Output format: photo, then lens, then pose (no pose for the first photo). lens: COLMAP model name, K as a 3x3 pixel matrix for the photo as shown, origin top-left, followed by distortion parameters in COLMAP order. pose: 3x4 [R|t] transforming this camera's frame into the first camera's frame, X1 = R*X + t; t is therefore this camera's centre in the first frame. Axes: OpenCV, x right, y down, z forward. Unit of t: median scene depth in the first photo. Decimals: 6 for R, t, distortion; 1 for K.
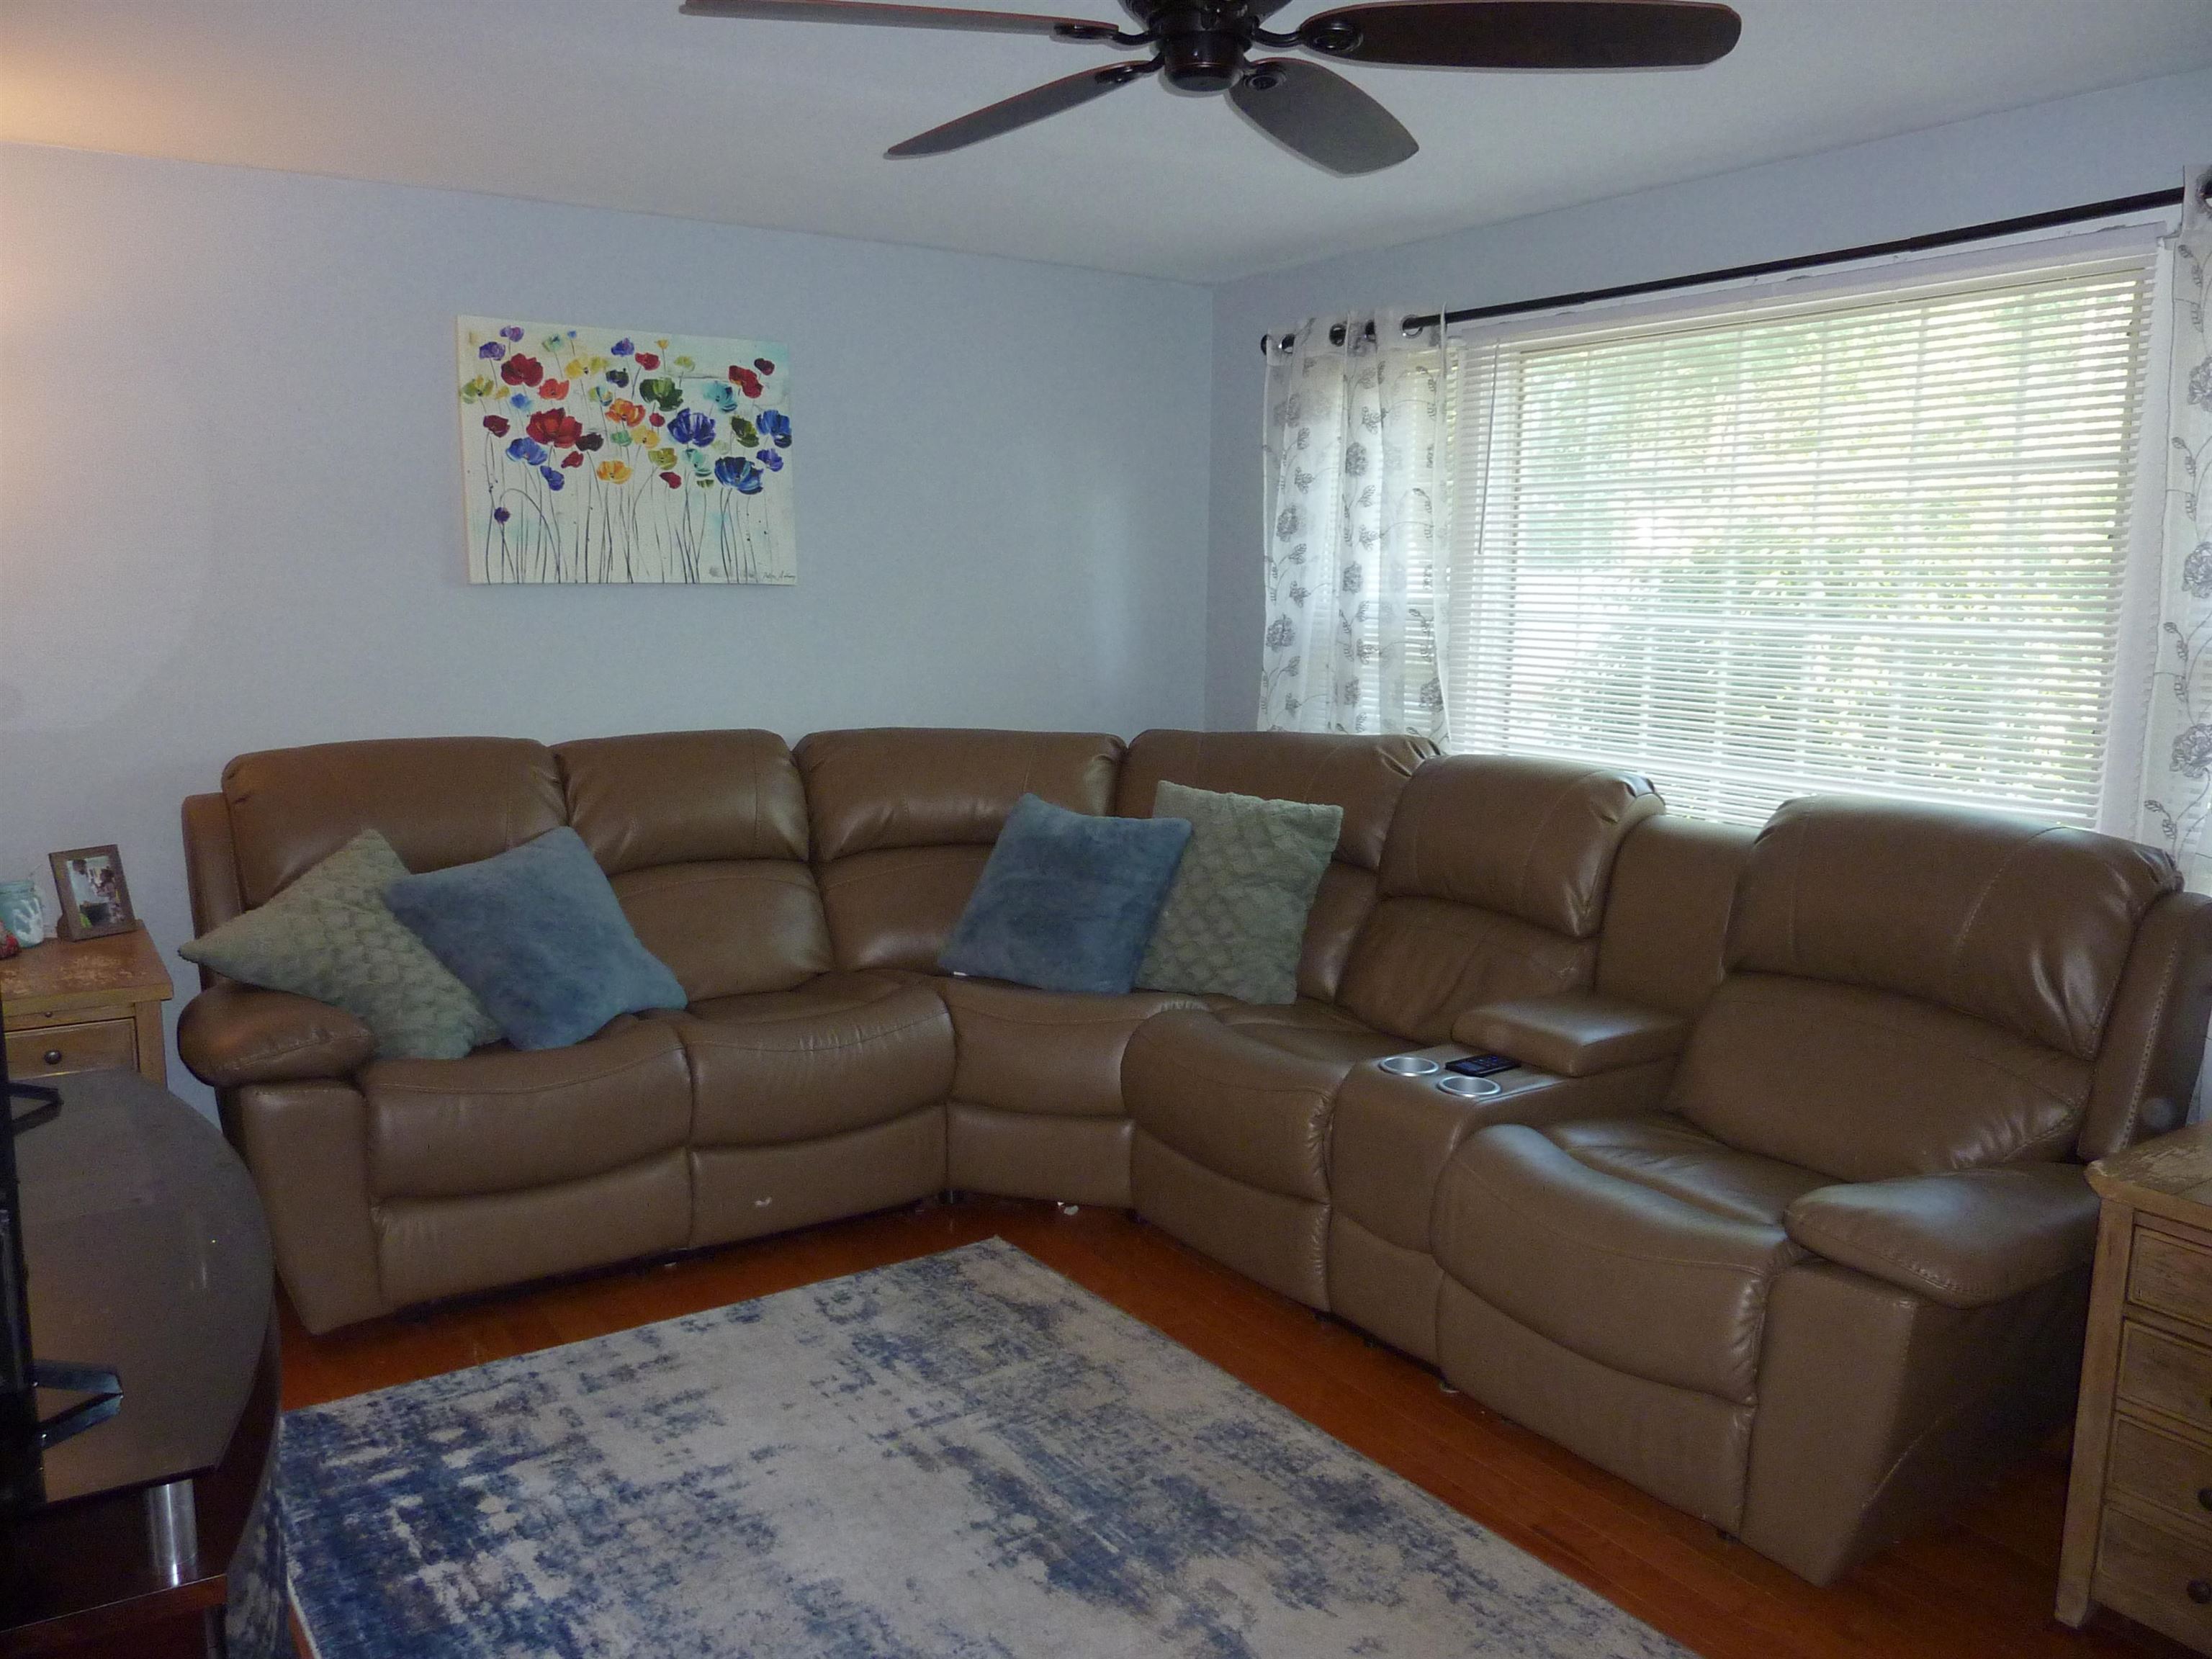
lens RADIAL K [[1691.6, 0, 1102.3], [0, 1691.6, 836.8], [0, 0, 1]] dist [-0.031249, -0.000933]
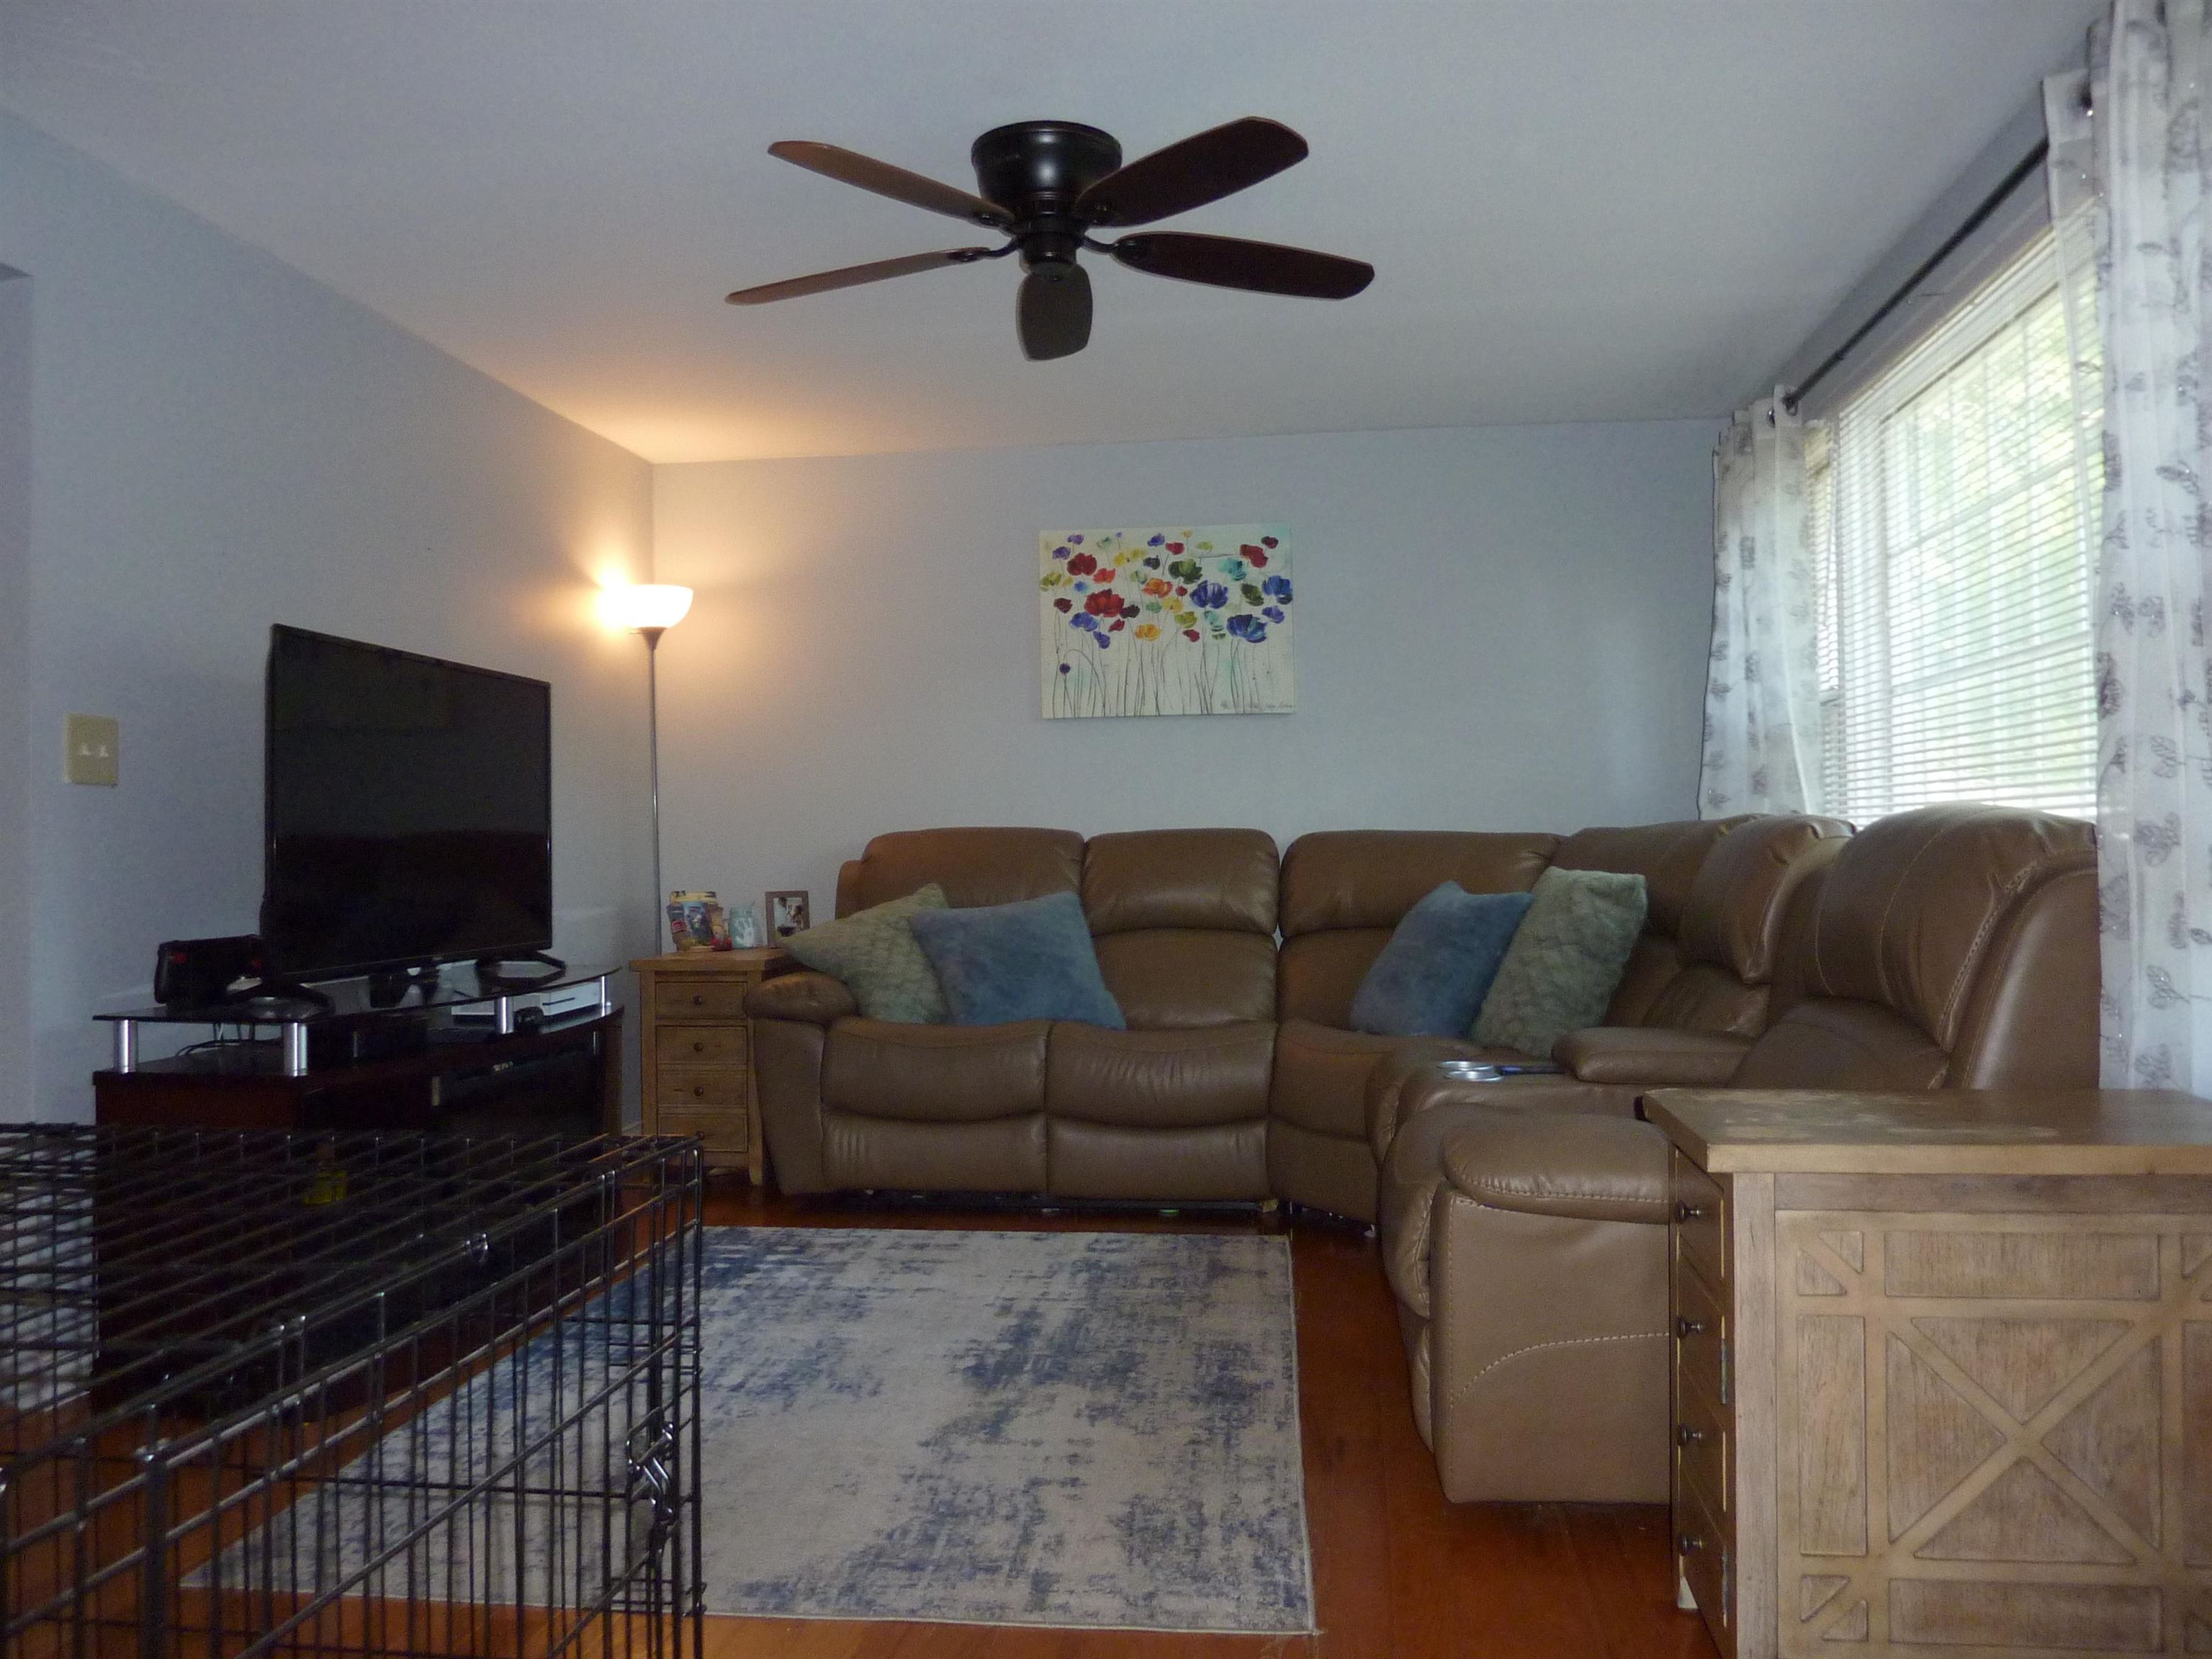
lens RADIAL K [[1691.6, 0, 1101.6], [0, 1691.6, 821.0], [0, 0, 1]] dist [-0.031249, -0.000933]
pose [[0.752020, -0.027223, -0.658578, 0.559623], [-0.083269, 0.987218, -0.135891, 0.114249], [0.653860, 0.157032, 0.740141, 0.017797]]
